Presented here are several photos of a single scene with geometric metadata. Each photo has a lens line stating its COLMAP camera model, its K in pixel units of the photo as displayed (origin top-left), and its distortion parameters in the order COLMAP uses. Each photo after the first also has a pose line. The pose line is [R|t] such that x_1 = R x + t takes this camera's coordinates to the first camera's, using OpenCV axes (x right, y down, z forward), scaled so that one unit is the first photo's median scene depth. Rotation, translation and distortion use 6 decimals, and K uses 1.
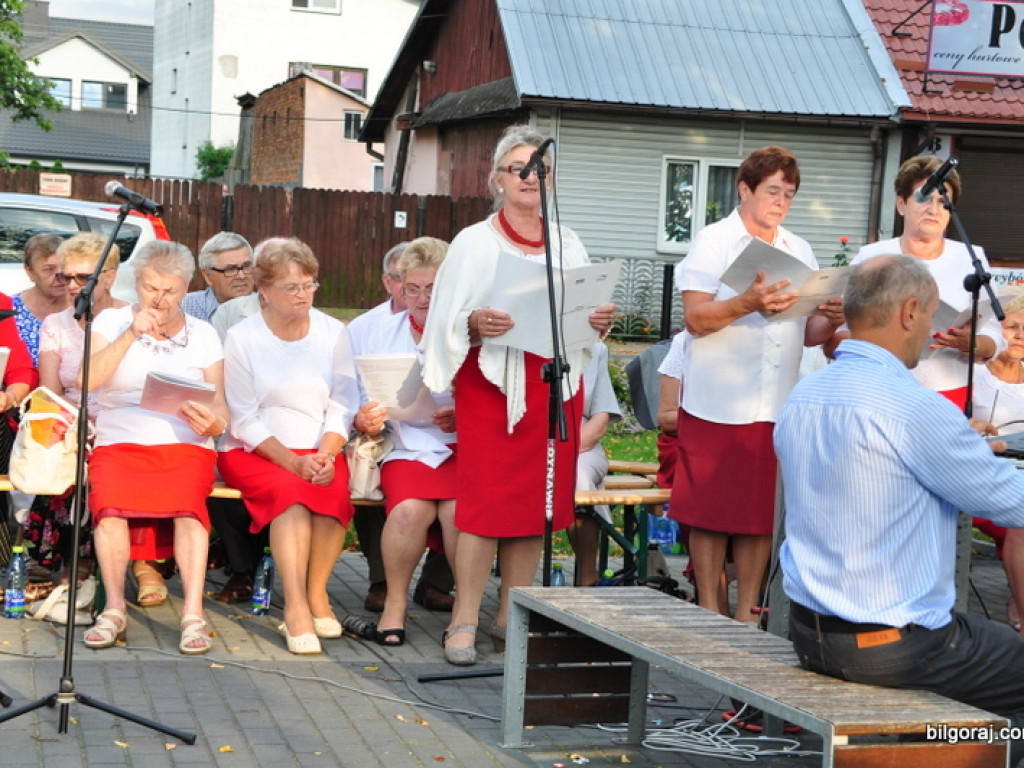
lens RADIAL K [[2387.2, 0, 512.0], [0, 2387.2, 384.0], [0, 0, 1]] dist [0.371401, 0.830353]
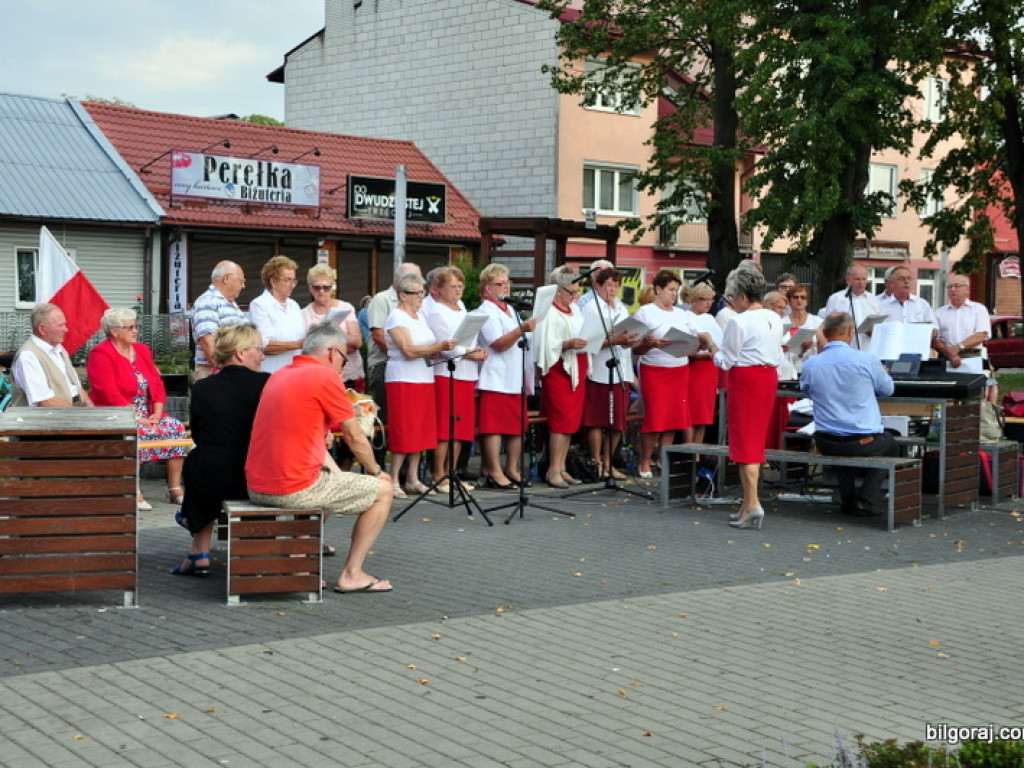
lens RADIAL K [[1636.4, 0, 512.0], [0, 1636.4, 384.0], [0, 0, 1]] dist [0.136510, 0.229725]
pose [[0.862488, -0.065916, 0.501766, -0.203851], [0.065899, 0.997668, 0.017788, -0.004598], [-0.501768, 0.017724, 0.864820, -0.087066]]
